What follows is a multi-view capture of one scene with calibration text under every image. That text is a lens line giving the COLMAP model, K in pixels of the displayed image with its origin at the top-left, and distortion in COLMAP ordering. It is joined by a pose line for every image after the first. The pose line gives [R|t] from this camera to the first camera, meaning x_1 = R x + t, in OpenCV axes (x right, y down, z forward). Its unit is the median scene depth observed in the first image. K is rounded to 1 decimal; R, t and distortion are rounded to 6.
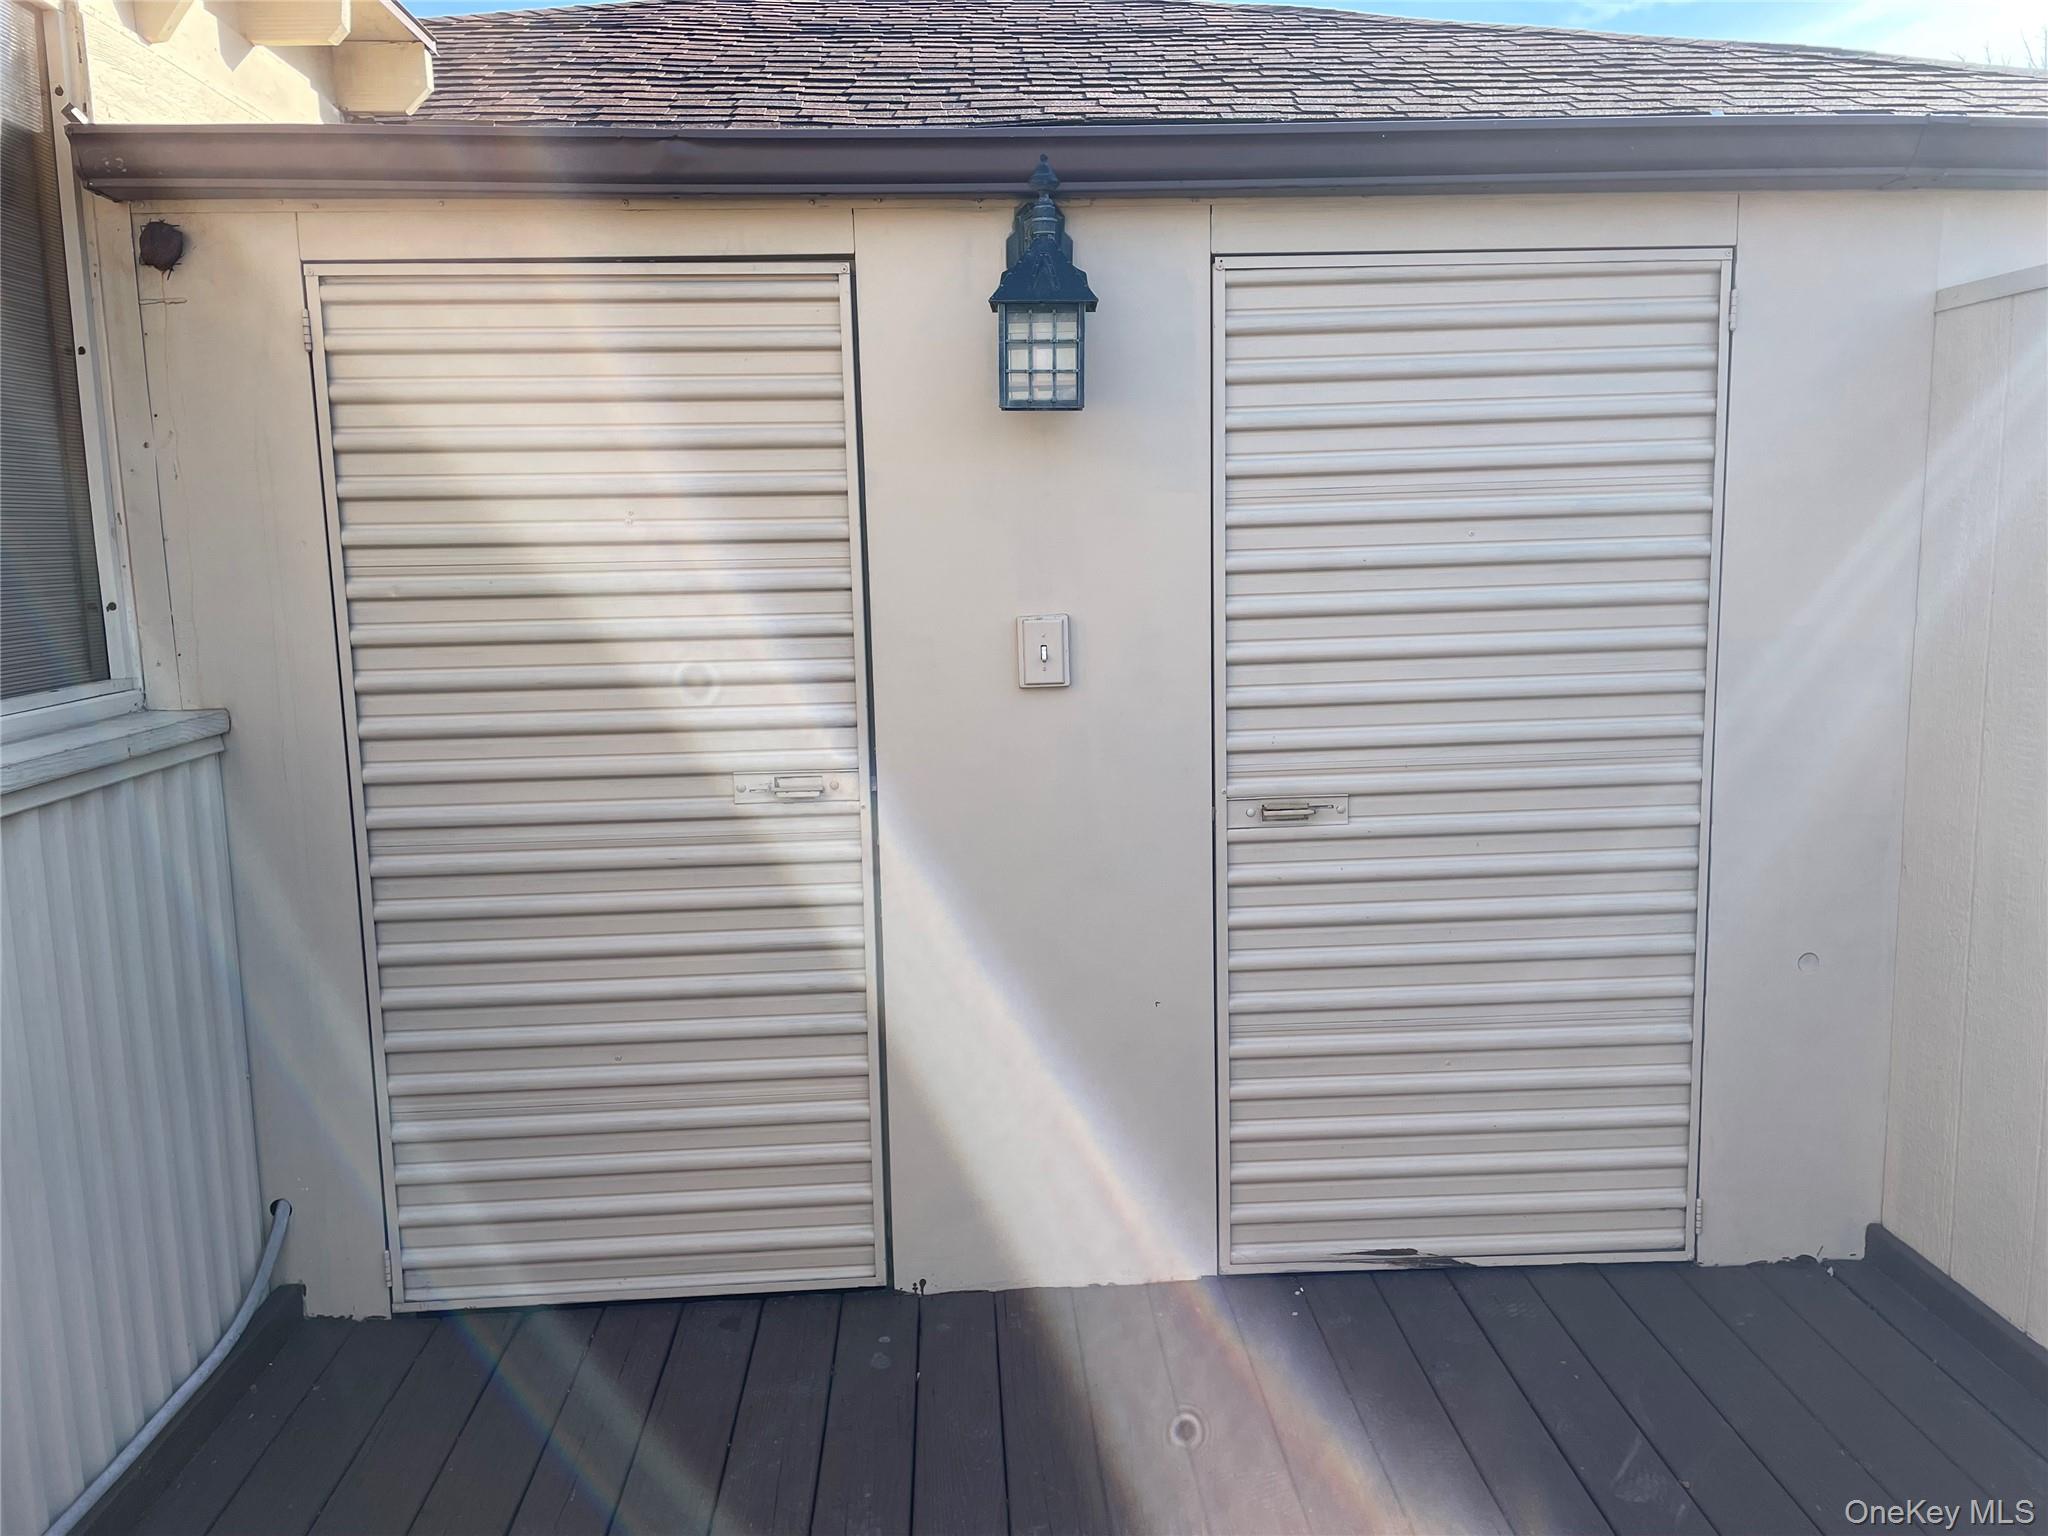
lens RADIAL K [[1543.3, 0, 1025.9], [0, 1543.3, 757.3], [0, 0, 1]] dist [0.081338, -0.098951]
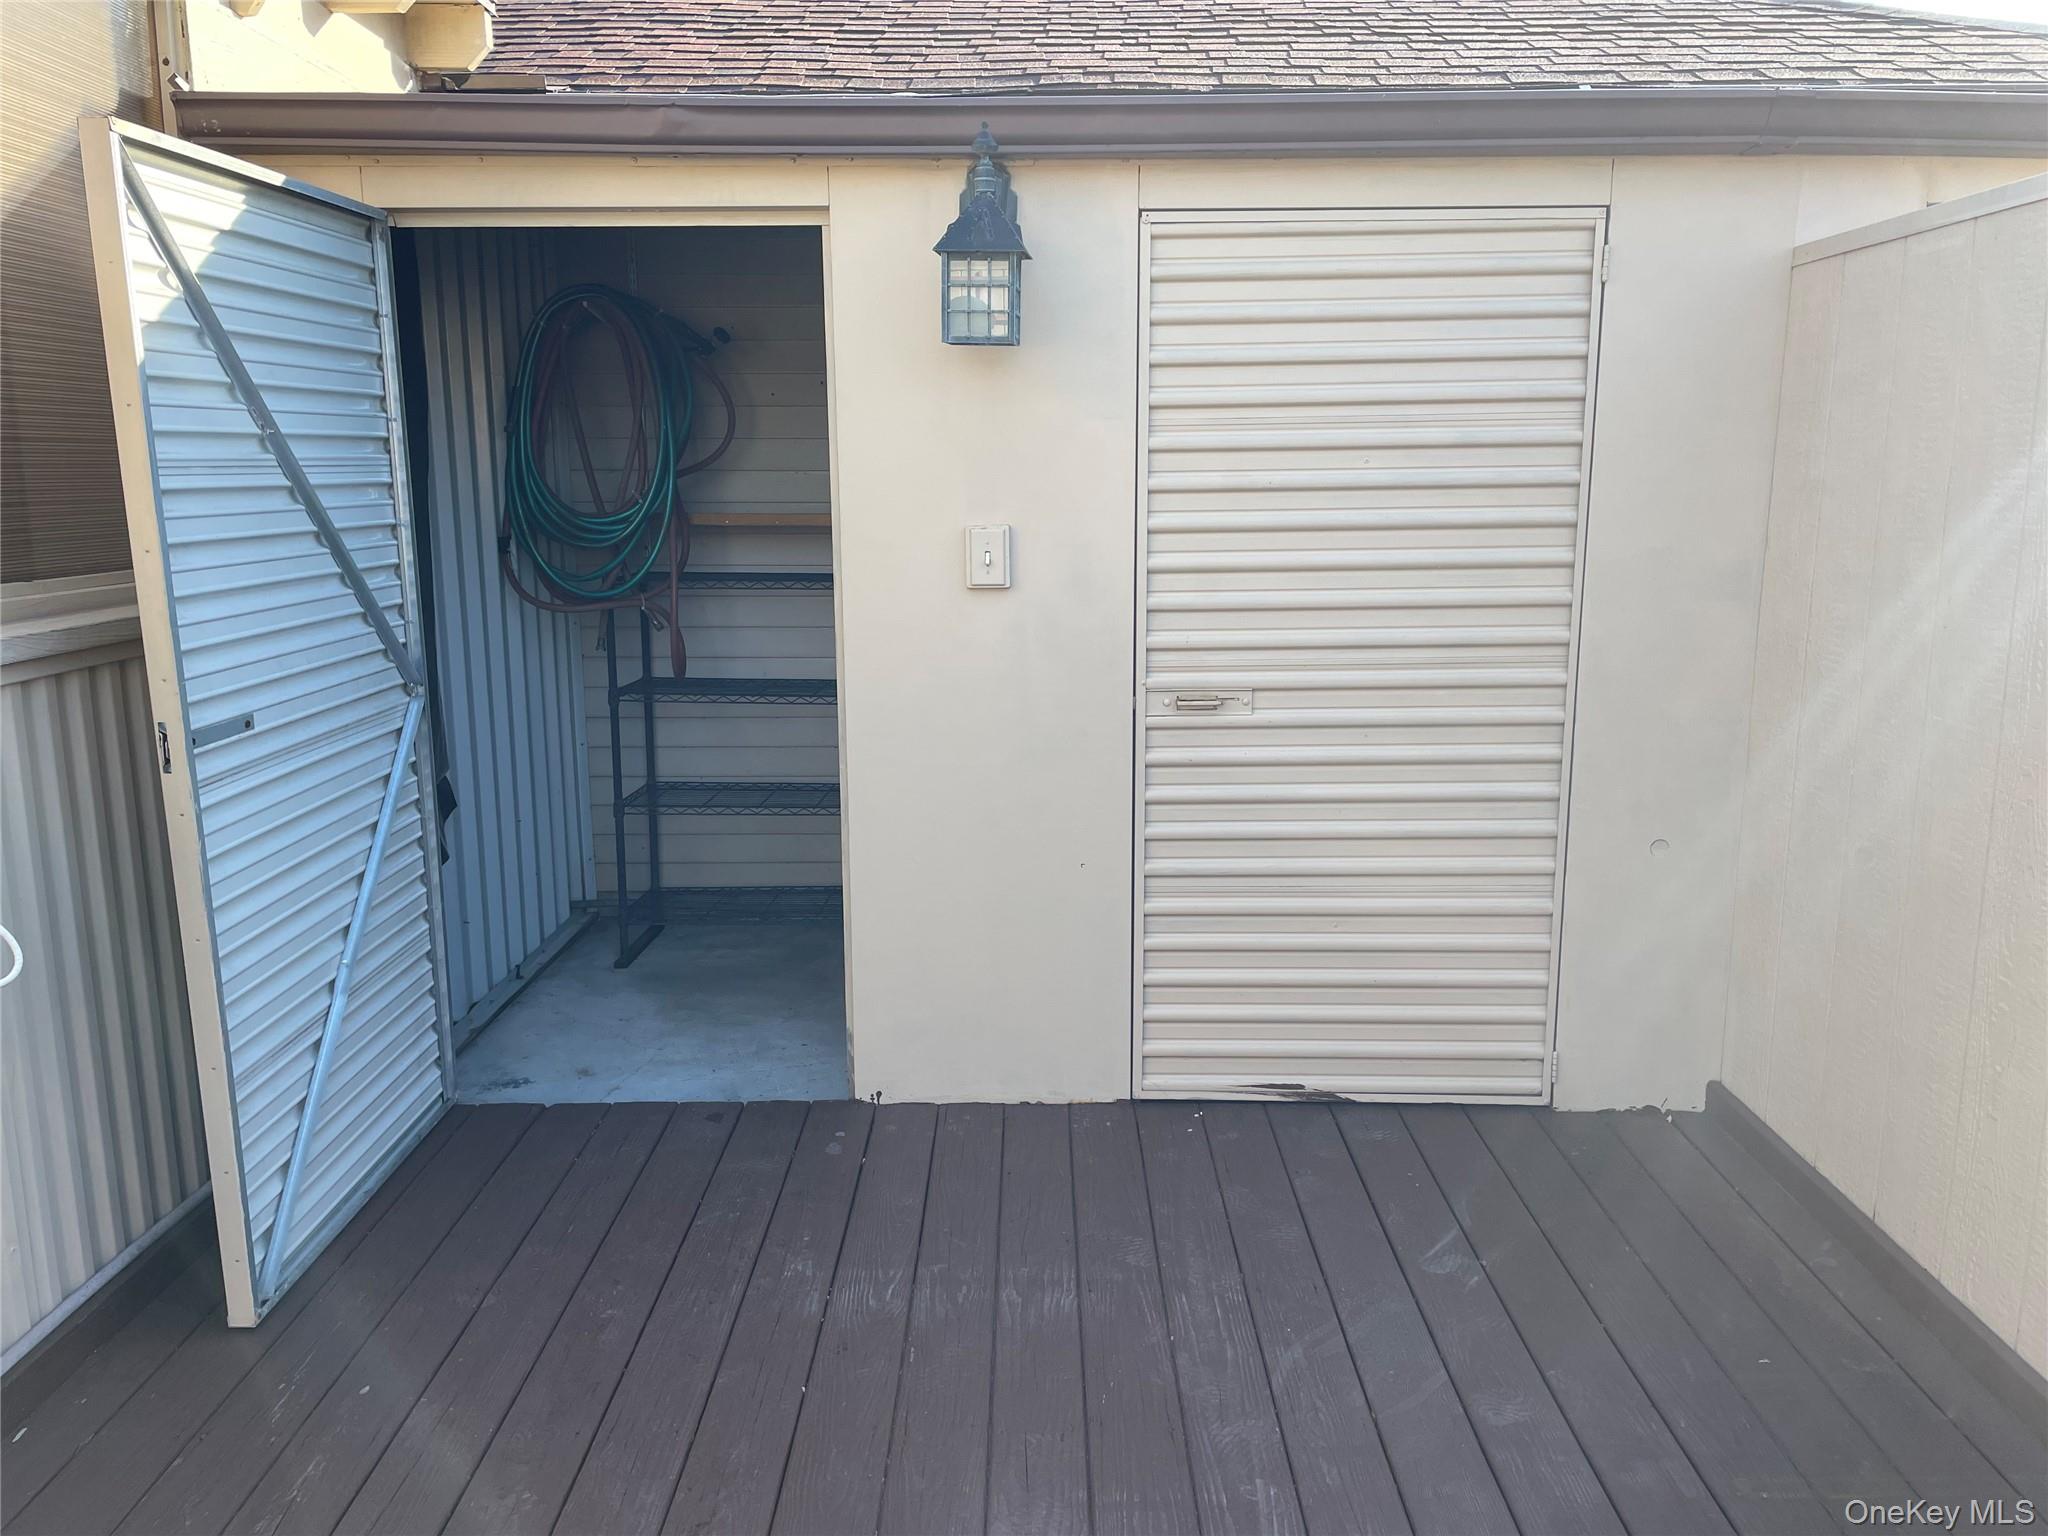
lens RADIAL K [[1543.3, 0, 1019.5], [0, 1543.3, 774.8], [0, 0, 1]] dist [0.081338, -0.098951]
pose [[0.997756, 0.030128, -0.059789, 0.105353], [-0.027082, 0.998325, 0.051122, 0.033438], [0.061229, -0.049388, 0.996901, -0.156841]]
